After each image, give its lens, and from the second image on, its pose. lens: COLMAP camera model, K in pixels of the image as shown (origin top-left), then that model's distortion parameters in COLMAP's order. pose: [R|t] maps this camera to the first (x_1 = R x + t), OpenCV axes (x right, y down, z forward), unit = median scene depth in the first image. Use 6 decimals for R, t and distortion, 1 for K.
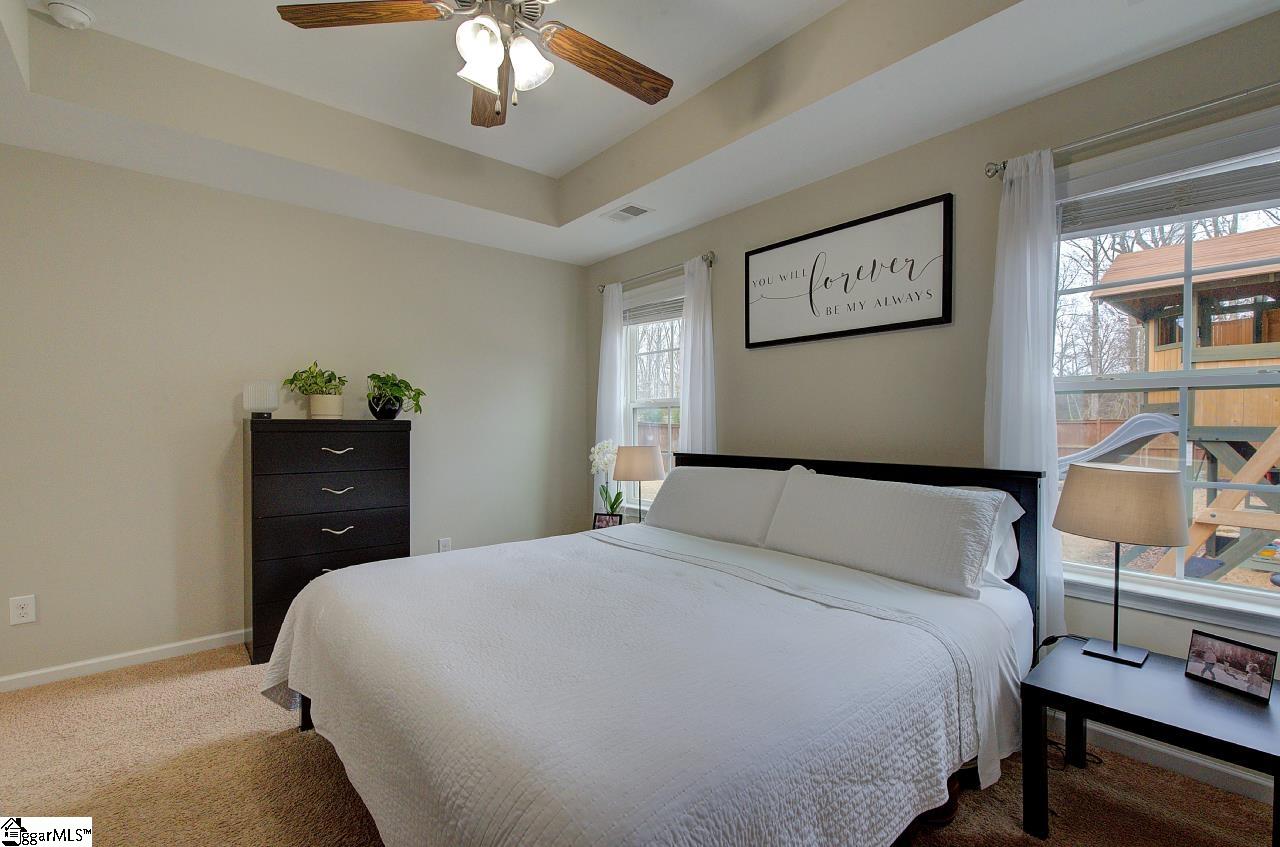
lens RADIAL K [[572.7, 0, 649.4], [0, 572.7, 431.5], [0, 0, 1]] dist [-0.000344, -0.000333]
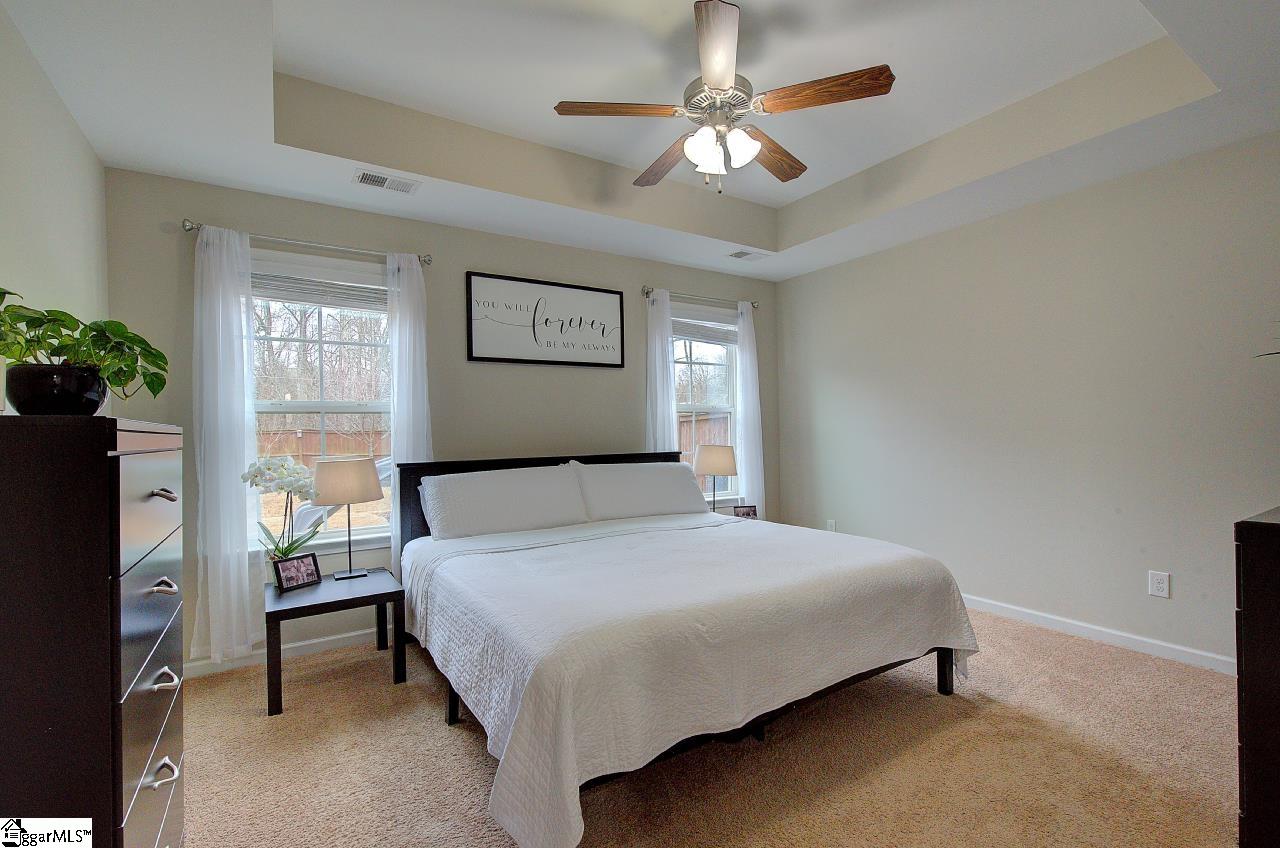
lens RADIAL K [[572.7, 0, 645.5], [0, 572.7, 420.7], [0, 0, 1]] dist [-0.000344, -0.000333]
pose [[0.127332, 0.012624, 0.991780, -0.892984], [0.033605, 0.999290, -0.017034, -0.003750], [-0.991291, 0.035498, 0.126817, 0.573873]]
